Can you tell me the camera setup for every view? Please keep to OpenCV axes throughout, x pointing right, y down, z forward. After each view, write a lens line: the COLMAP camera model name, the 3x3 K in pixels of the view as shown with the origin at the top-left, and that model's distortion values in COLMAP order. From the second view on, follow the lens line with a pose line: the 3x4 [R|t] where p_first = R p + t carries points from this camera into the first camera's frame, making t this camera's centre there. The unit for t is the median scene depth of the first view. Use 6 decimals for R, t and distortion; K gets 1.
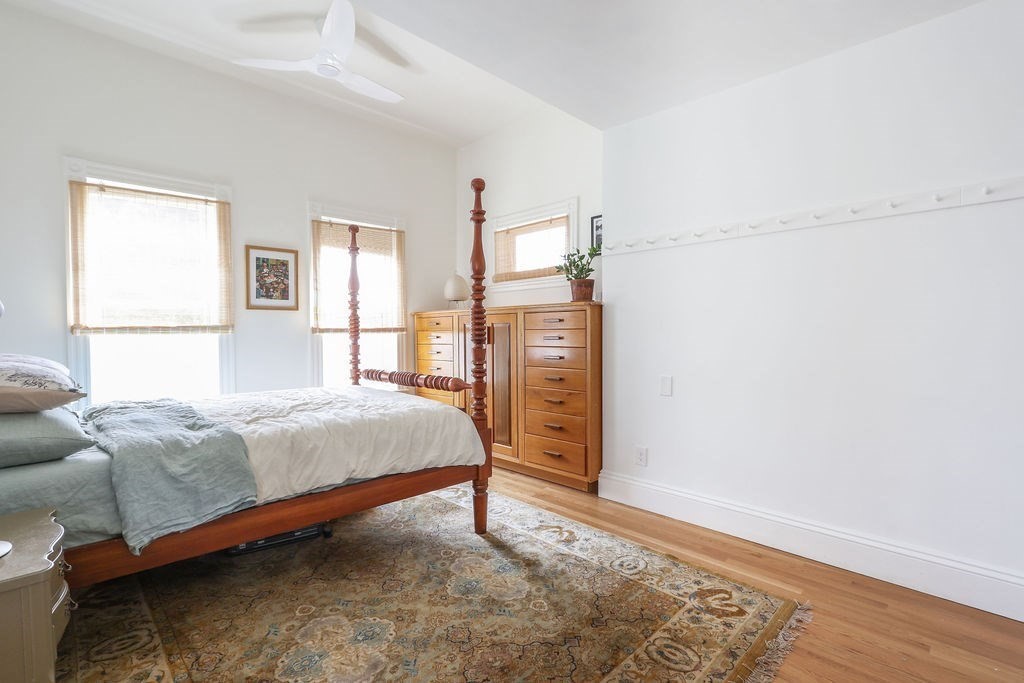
lens RADIAL K [[466.3, 0, 512.0], [0, 466.3, 341.5], [0, 0, 1]] dist [-0.016436, 0.000306]
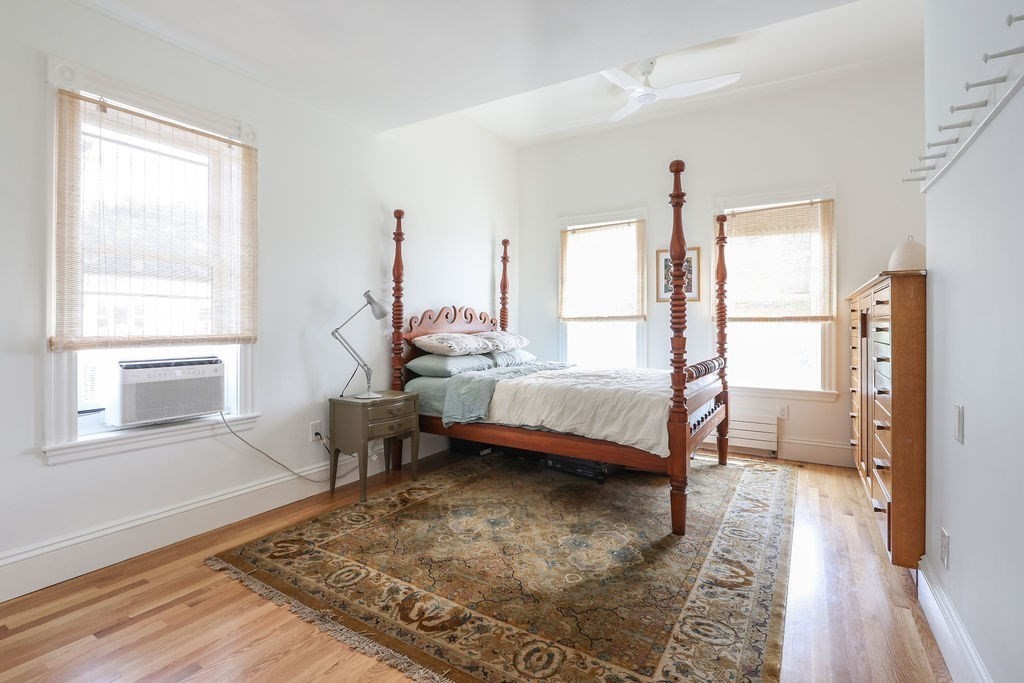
lens RADIAL K [[483.5, 0, 510.5], [0, 483.5, 320.8], [0, 0, 1]] dist [-0.016368, 0.000158]
pose [[0.254152, 0.000609, -0.967164, 0.712284], [-0.024850, 0.999674, -0.005901, -0.003899], [0.966845, 0.025533, 0.254084, 0.375741]]
